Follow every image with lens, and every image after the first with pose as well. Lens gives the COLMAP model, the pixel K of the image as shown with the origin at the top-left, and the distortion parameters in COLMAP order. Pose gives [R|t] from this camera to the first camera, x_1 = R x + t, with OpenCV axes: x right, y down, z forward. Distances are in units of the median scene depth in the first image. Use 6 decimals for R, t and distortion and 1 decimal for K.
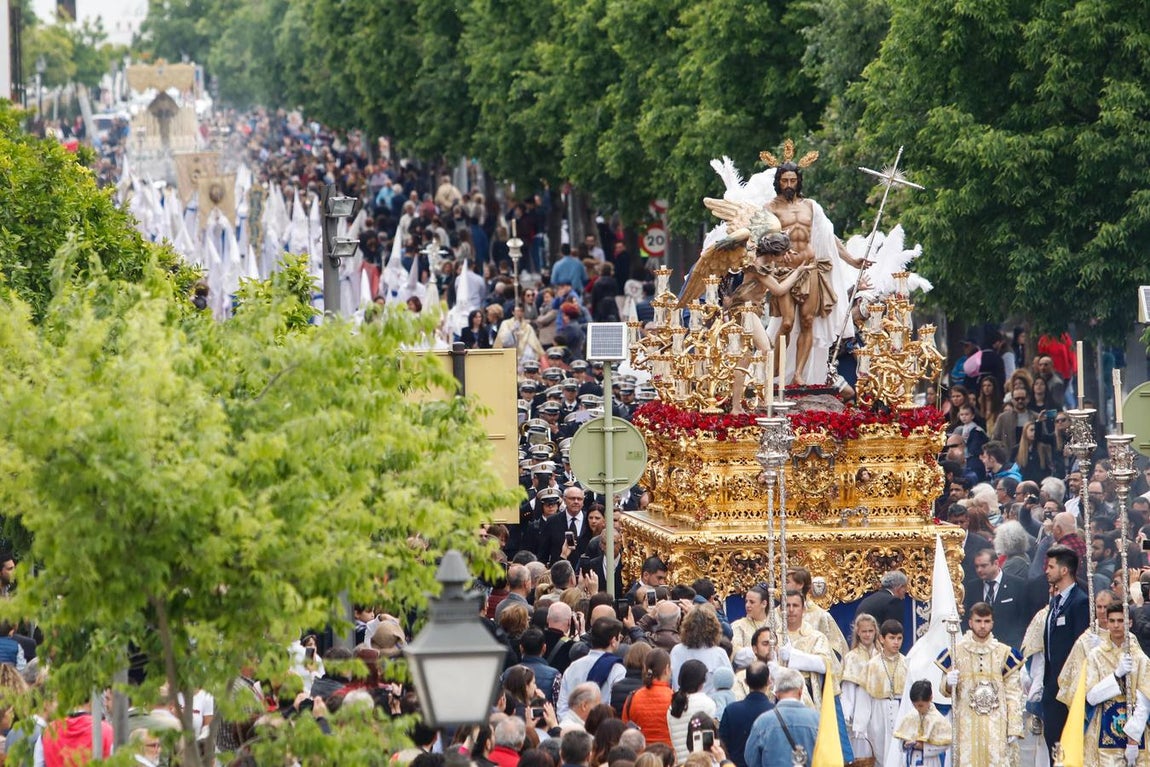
lens RADIAL K [[6550.7, 0, 575.0], [0, 6550.7, 383.5], [0, 0, 1]] dist [0.030639, -4.843184]
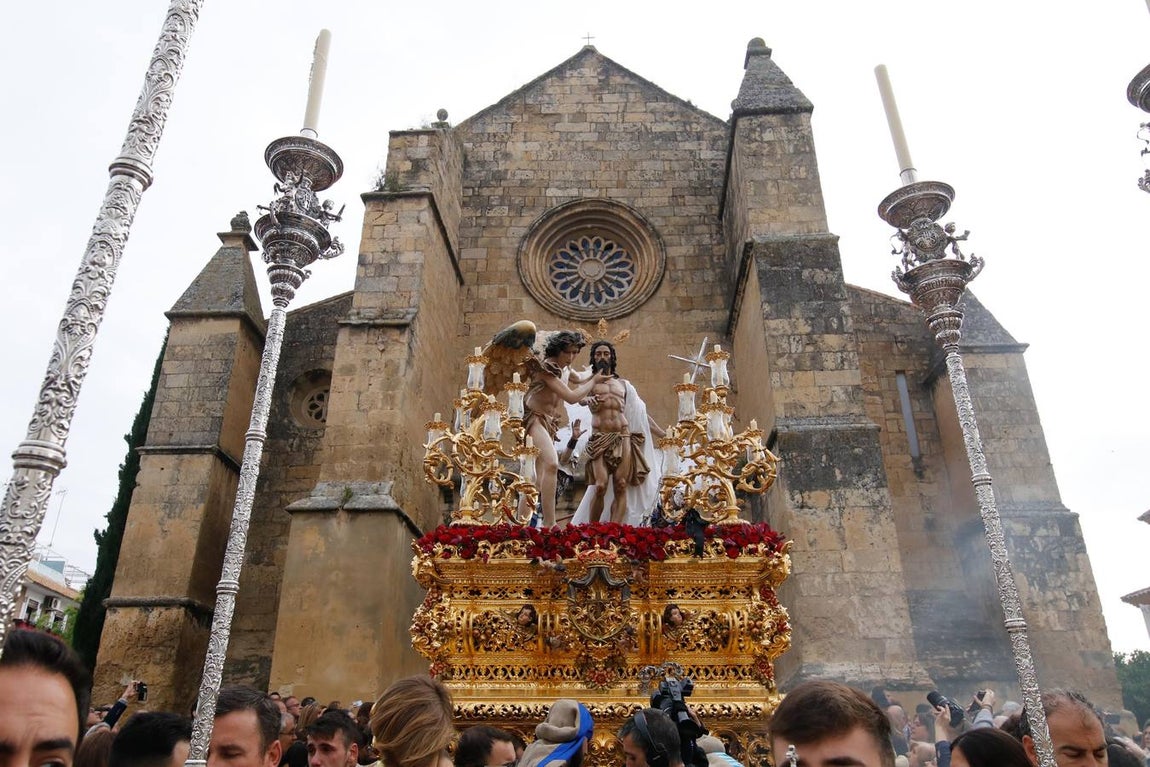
lens RADIAL K [[819.1, 0, 575.0], [0, 819.1, 383.5], [0, 0, 1]] dist [-0.000765, 0.000189]
pose [[0.995831, -0.011472, -0.090492, 0.041826], [-0.021042, 0.936411, -0.350275, 0.021536], [0.088756, 0.350719, 0.932265, 0.910253]]
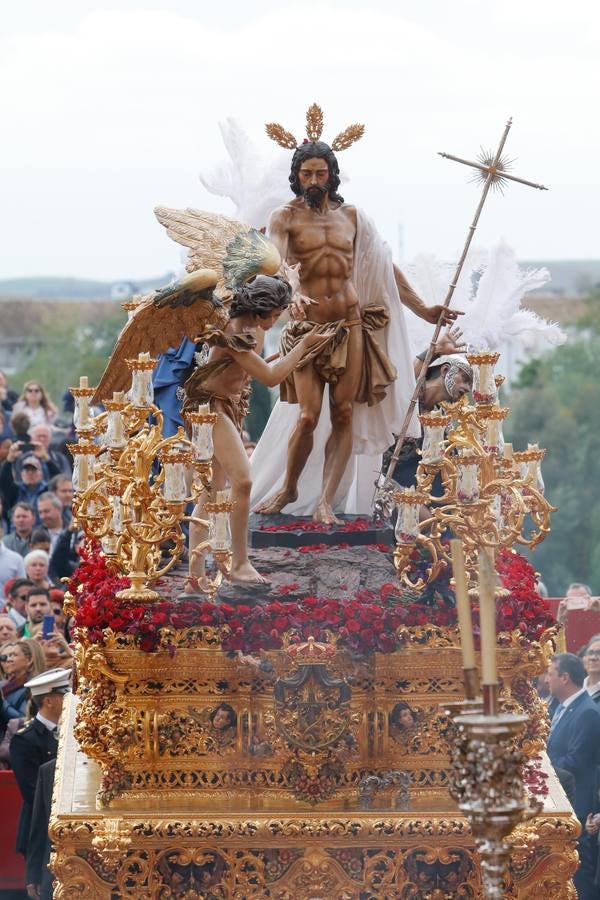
lens RADIAL K [[5126.7, 0, 300.0], [0, 5126.7, 450.0], [0, 0, 1]] dist [0.030639, -4.843184]
pose [[0.998898, 0.022032, -0.041434, 0.052924], [-0.019746, 0.998303, 0.054790, -0.032662], [0.042571, -0.053911, 0.997638, 0.562759]]
